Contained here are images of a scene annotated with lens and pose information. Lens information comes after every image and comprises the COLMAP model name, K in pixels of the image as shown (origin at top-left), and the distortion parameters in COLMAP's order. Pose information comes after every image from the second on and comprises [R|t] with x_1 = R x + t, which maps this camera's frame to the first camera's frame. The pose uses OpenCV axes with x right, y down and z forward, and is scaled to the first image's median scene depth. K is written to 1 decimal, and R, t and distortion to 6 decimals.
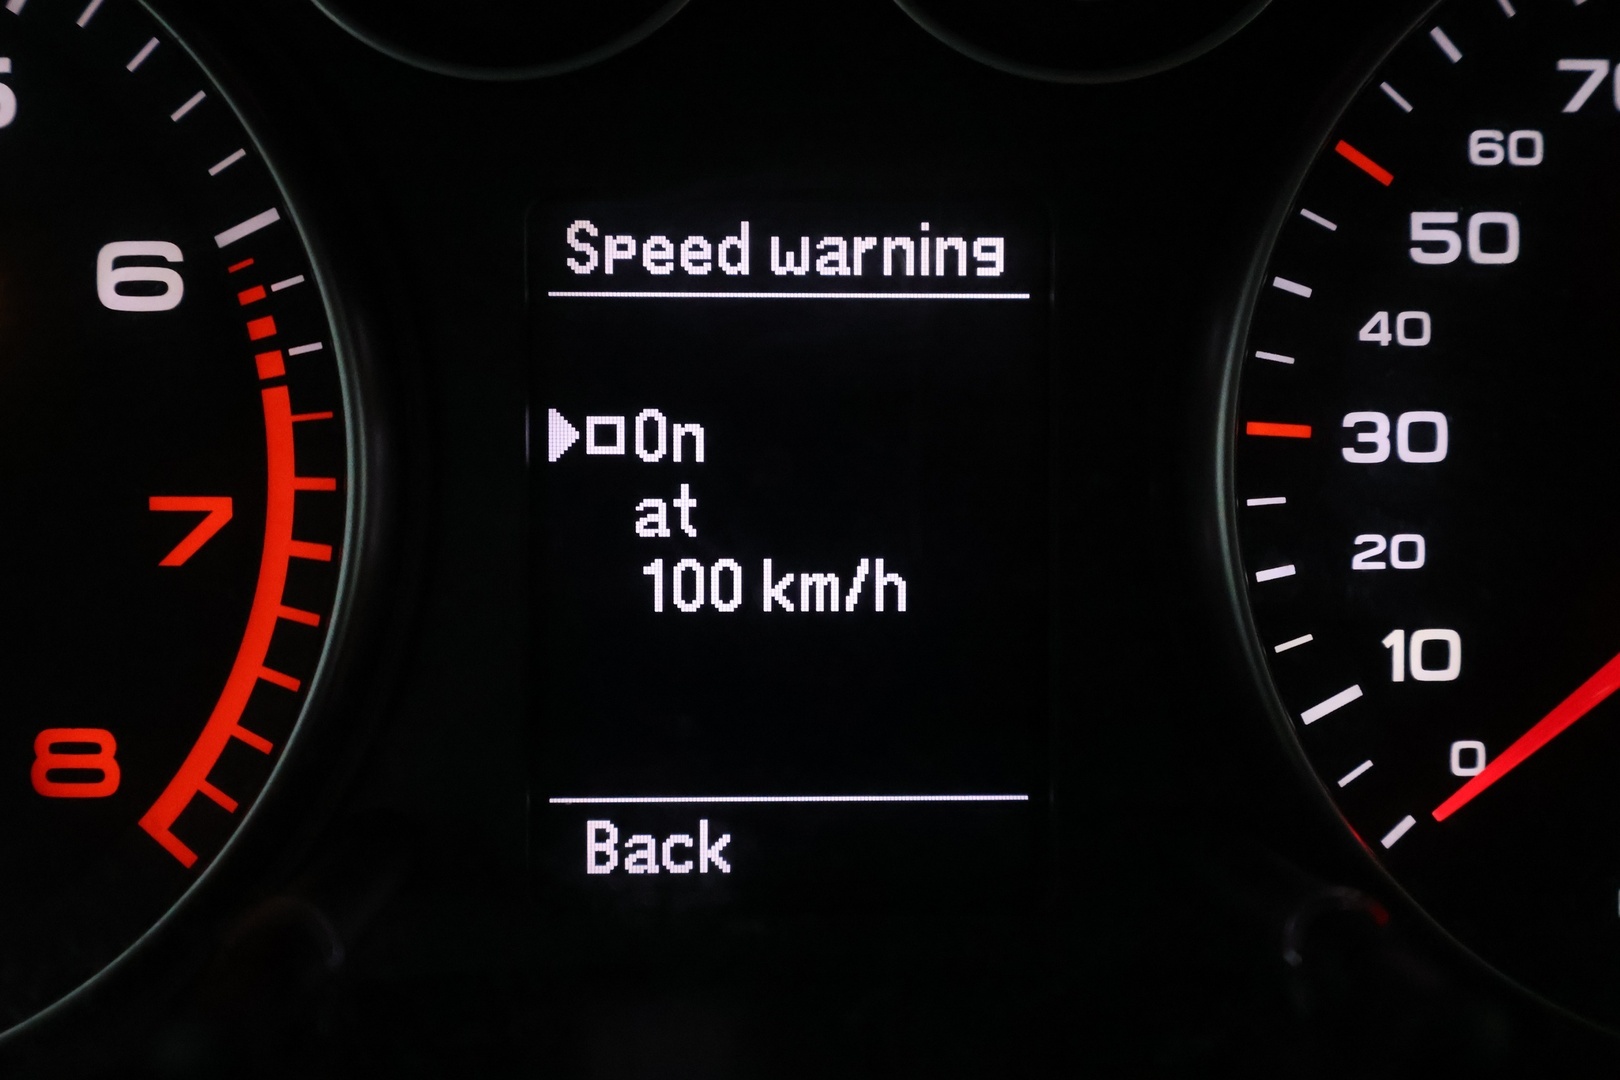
lens RADIAL K [[2177.4, 0, 805.1], [0, 2177.4, 544.0], [0, 0, 1]] dist [-0.021460, 0.000000]
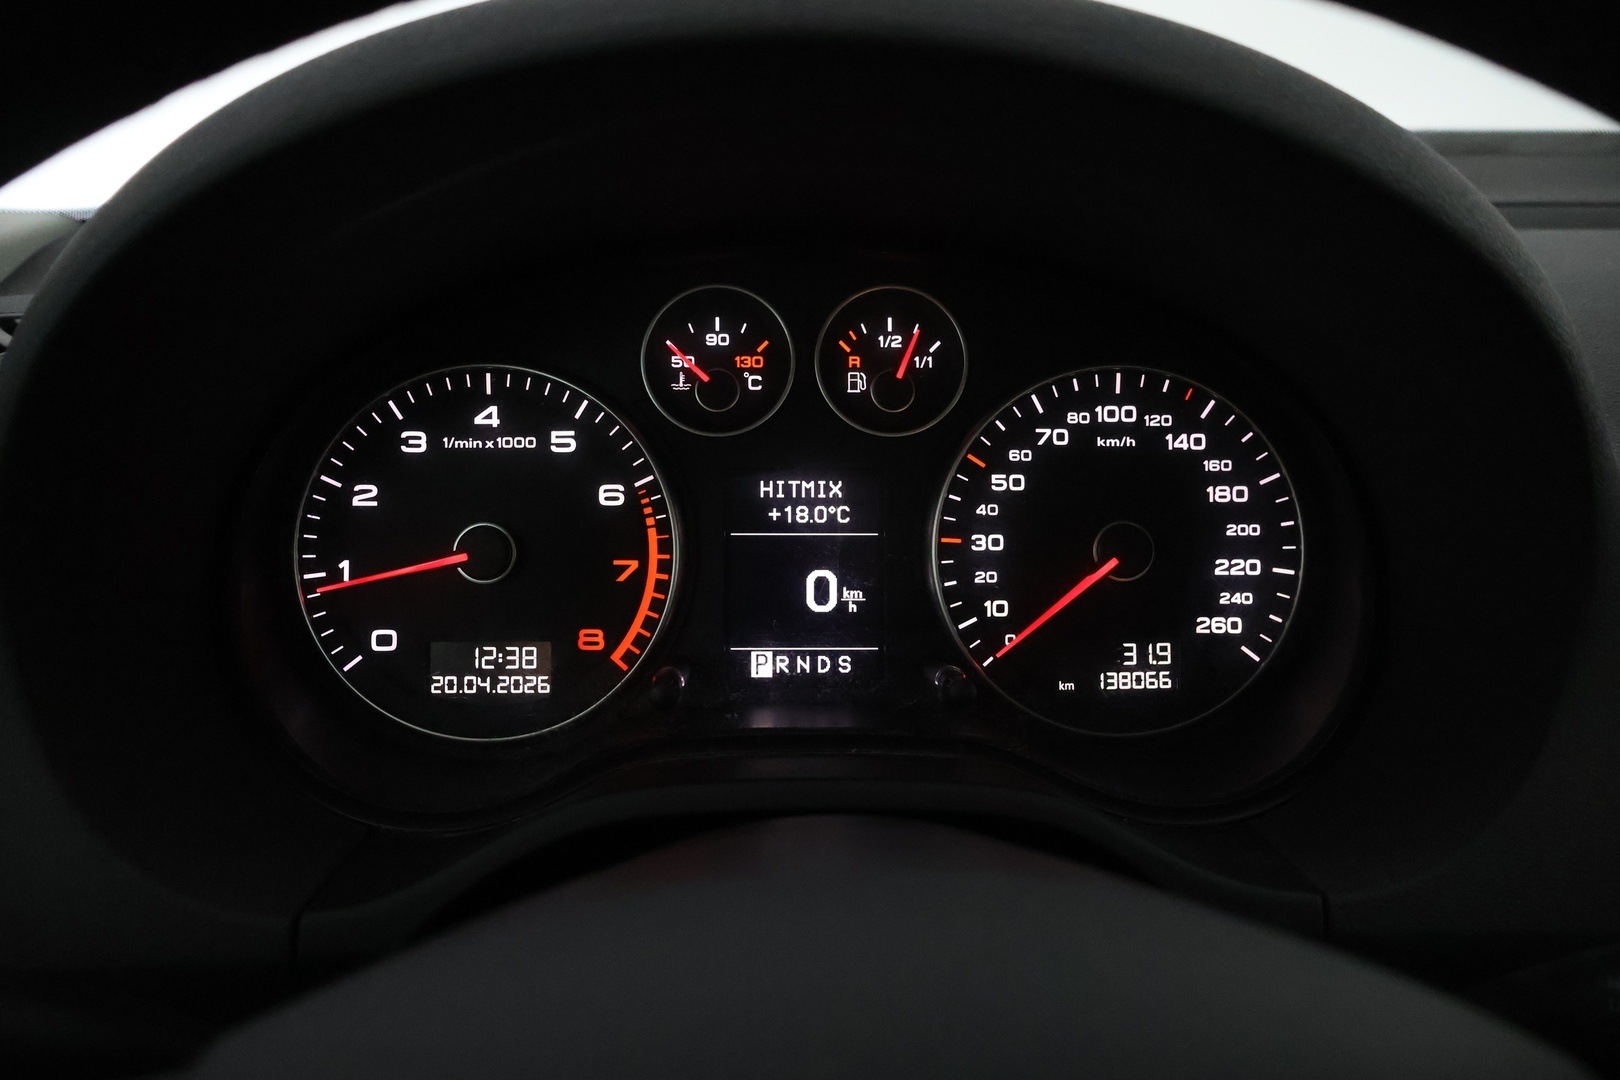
lens RADIAL K [[1304.6, 0, 813.2], [0, 1304.6, 542.2], [0, 0, 1]] dist [-0.008657, -0.024435]
pose [[0.999956, -0.000573, -0.009412, 0.025606], [0.000103, 0.998758, -0.049832, 0.050385], [0.009429, 0.049829, 0.998713, -1.009438]]
